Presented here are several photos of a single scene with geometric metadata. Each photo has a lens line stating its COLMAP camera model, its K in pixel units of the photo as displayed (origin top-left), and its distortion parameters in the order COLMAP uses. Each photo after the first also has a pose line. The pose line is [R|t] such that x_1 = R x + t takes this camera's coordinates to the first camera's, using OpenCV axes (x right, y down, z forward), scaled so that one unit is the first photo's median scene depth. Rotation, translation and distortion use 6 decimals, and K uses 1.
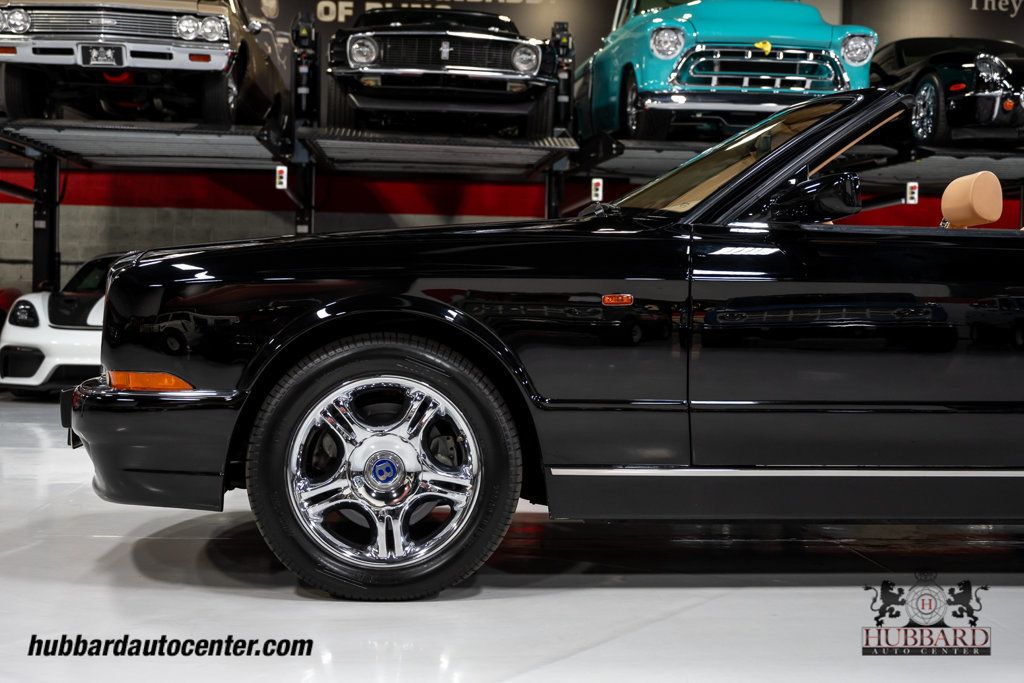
lens RADIAL K [[1408.3, 0, 512.0], [0, 1408.3, 341.5], [0, 0, 1]] dist [-0.027652, 0.024435]
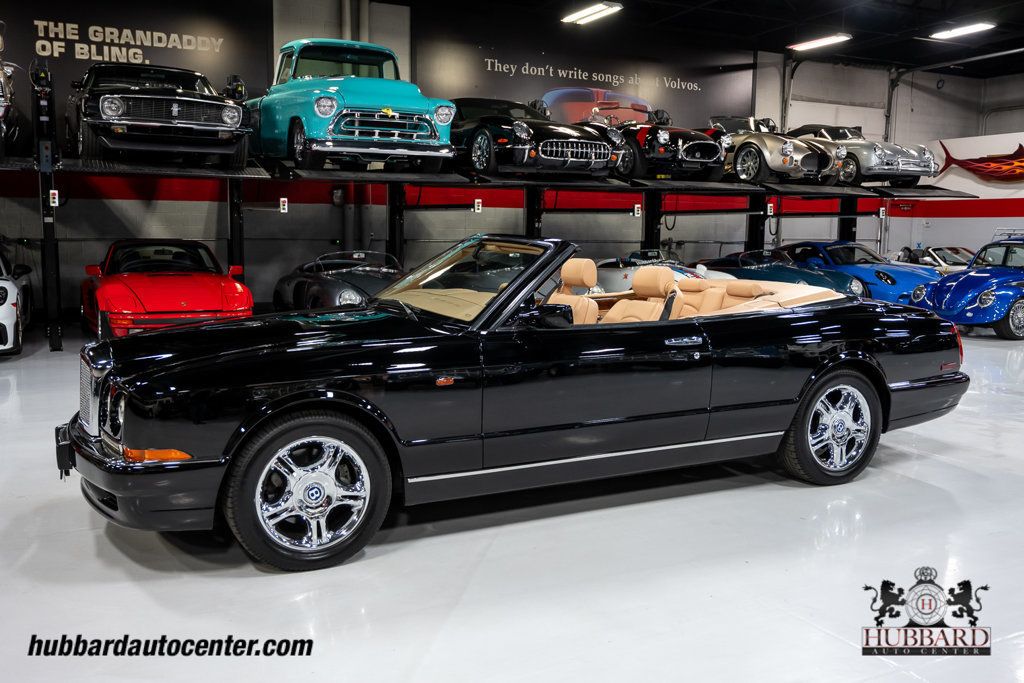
lens RADIAL K [[929.1, 0, 512.0], [0, 929.1, 341.5], [0, 0, 1]] dist [-0.012189, 0.000868]
pose [[0.920672, -0.061190, 0.385510, -0.108396], [0.014109, 0.992208, 0.123795, -0.082538], [-0.390081, -0.108535, 0.914361, -0.028183]]
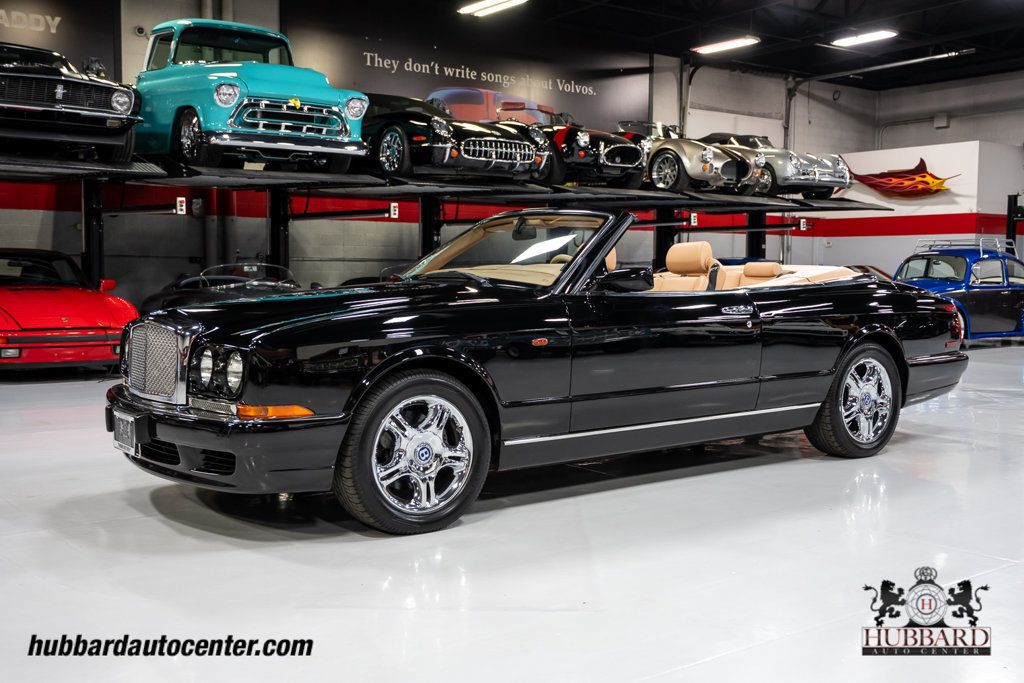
lens RADIAL K [[1128.8, 0, 512.0], [0, 1128.8, 341.5], [0, 0, 1]] dist [-0.008139, 0.021848]
pose [[0.831351, -0.053791, 0.553138, -0.272240], [0.019419, 0.997509, 0.067819, -0.046978], [-0.555408, -0.045640, 0.830325, -0.051215]]
